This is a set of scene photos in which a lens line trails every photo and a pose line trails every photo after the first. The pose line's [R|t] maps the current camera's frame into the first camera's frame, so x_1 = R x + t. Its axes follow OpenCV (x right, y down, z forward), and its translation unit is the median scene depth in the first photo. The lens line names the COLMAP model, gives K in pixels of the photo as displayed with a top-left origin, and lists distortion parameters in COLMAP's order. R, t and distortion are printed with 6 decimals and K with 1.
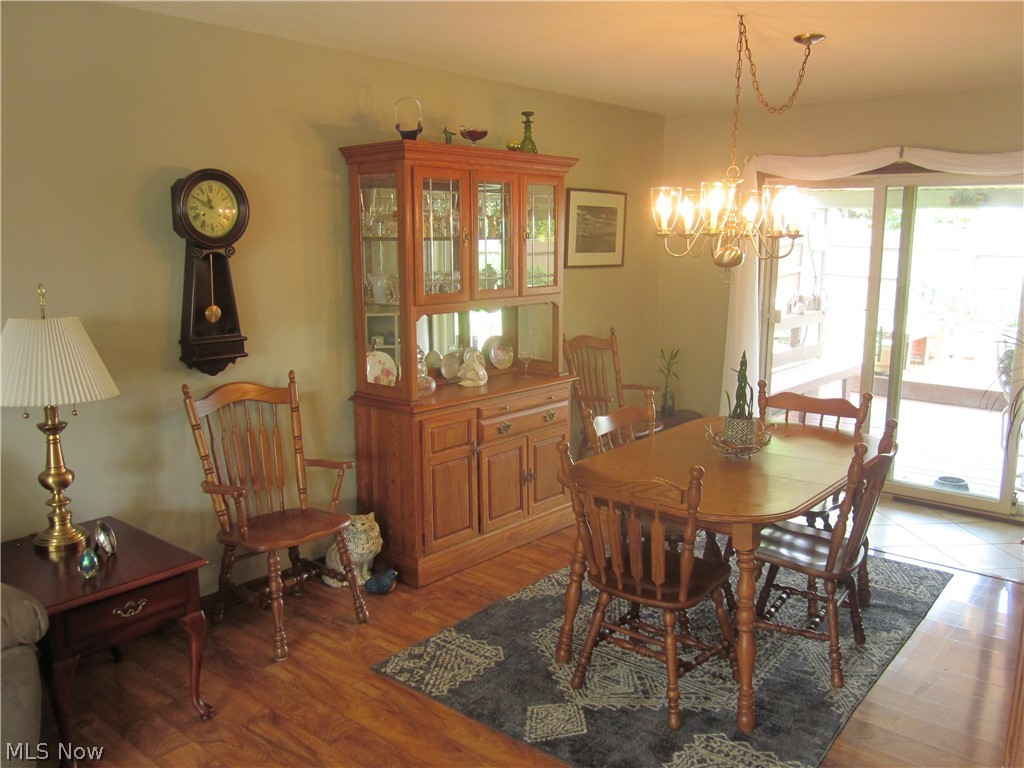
lens RADIAL K [[850.7, 0, 510.9], [0, 850.7, 387.4], [0, 0, 1]] dist [-0.039156, 0.005972]
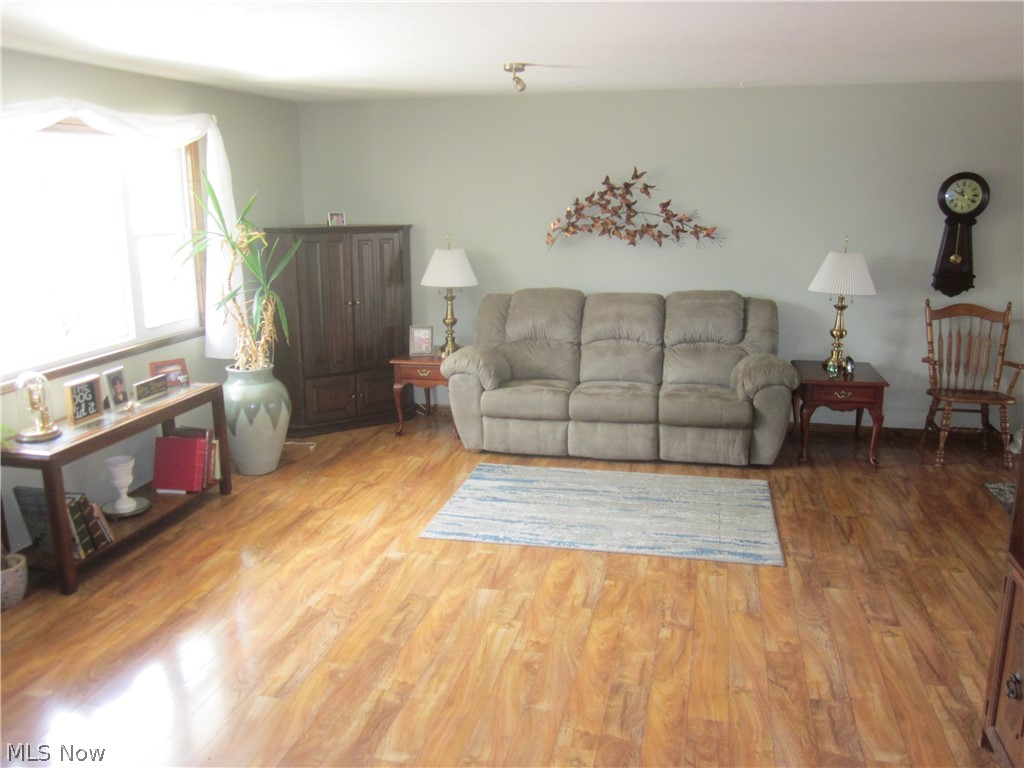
lens RADIAL K [[850.7, 0, 519.2], [0, 850.7, 379.2], [0, 0, 1]] dist [-0.039156, 0.005972]
pose [[0.454302, 0.187817, -0.870824, 0.732032], [-0.147167, 0.979915, 0.134569, 0.046424], [0.878608, 0.067022, 0.472818, -0.508385]]
